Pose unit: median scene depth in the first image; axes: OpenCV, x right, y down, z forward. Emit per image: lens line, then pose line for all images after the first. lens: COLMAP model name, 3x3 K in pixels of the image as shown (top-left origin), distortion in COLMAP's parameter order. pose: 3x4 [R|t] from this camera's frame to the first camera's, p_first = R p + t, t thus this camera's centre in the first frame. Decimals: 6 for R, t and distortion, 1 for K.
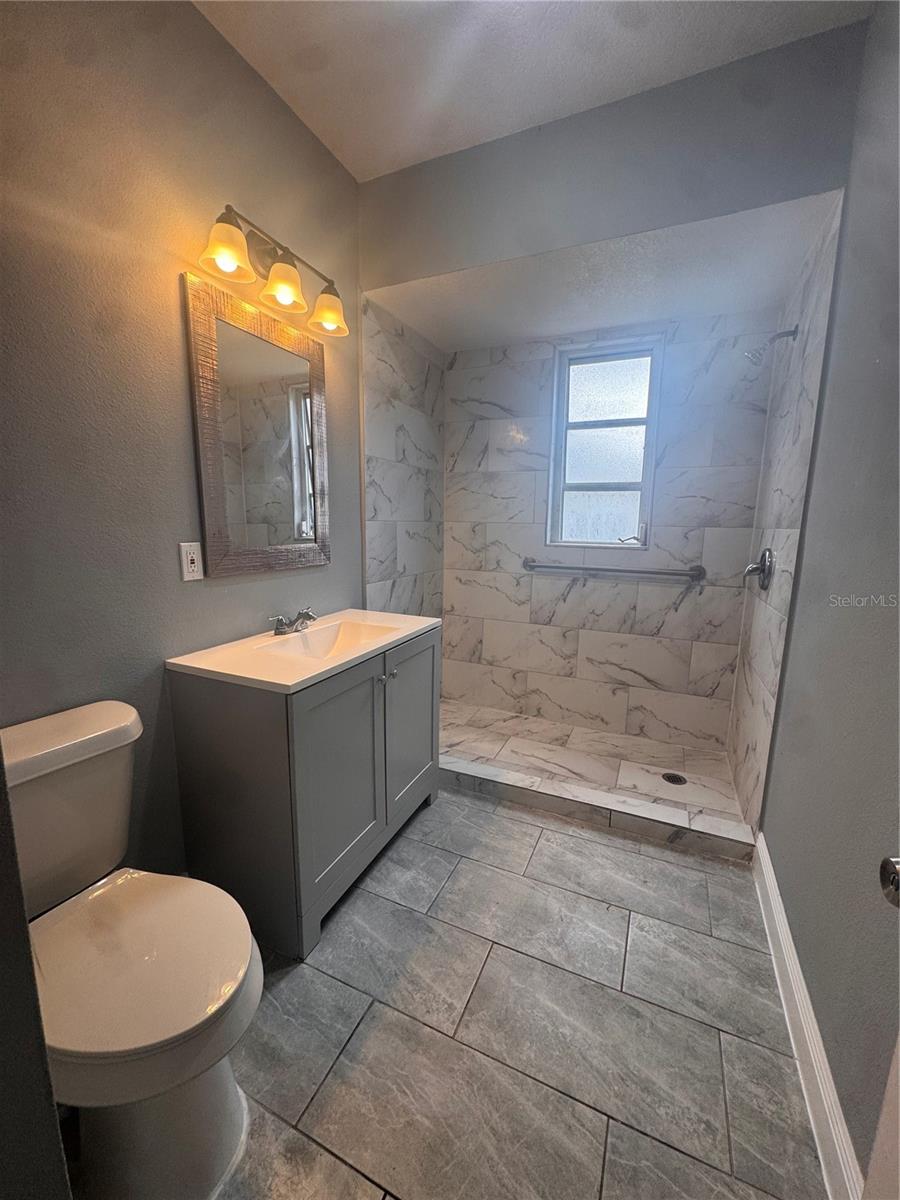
lens RADIAL K [[477.0, 0, 451.9], [0, 477.0, 601.2], [0, 0, 1]] dist [-0.000733, 0.000552]
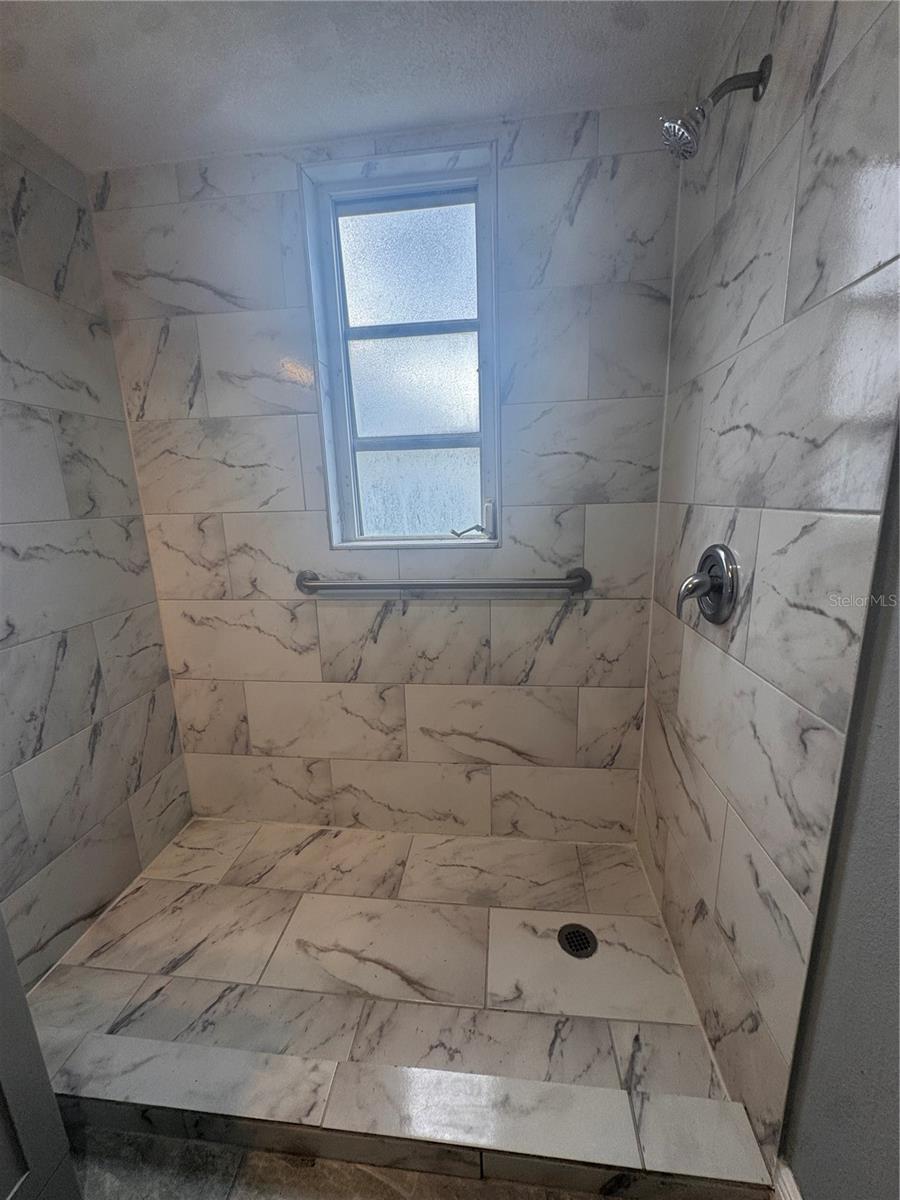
lens RADIAL K [[477.0, 0, 448.8], [0, 477.0, 600.9], [0, 0, 1]] dist [-0.000733, 0.000552]
pose [[0.953727, -0.108426, 0.280442, 0.166652], [0.094310, 0.993523, 0.063392, -0.079347], [-0.285499, -0.034010, 0.957775, 0.422385]]
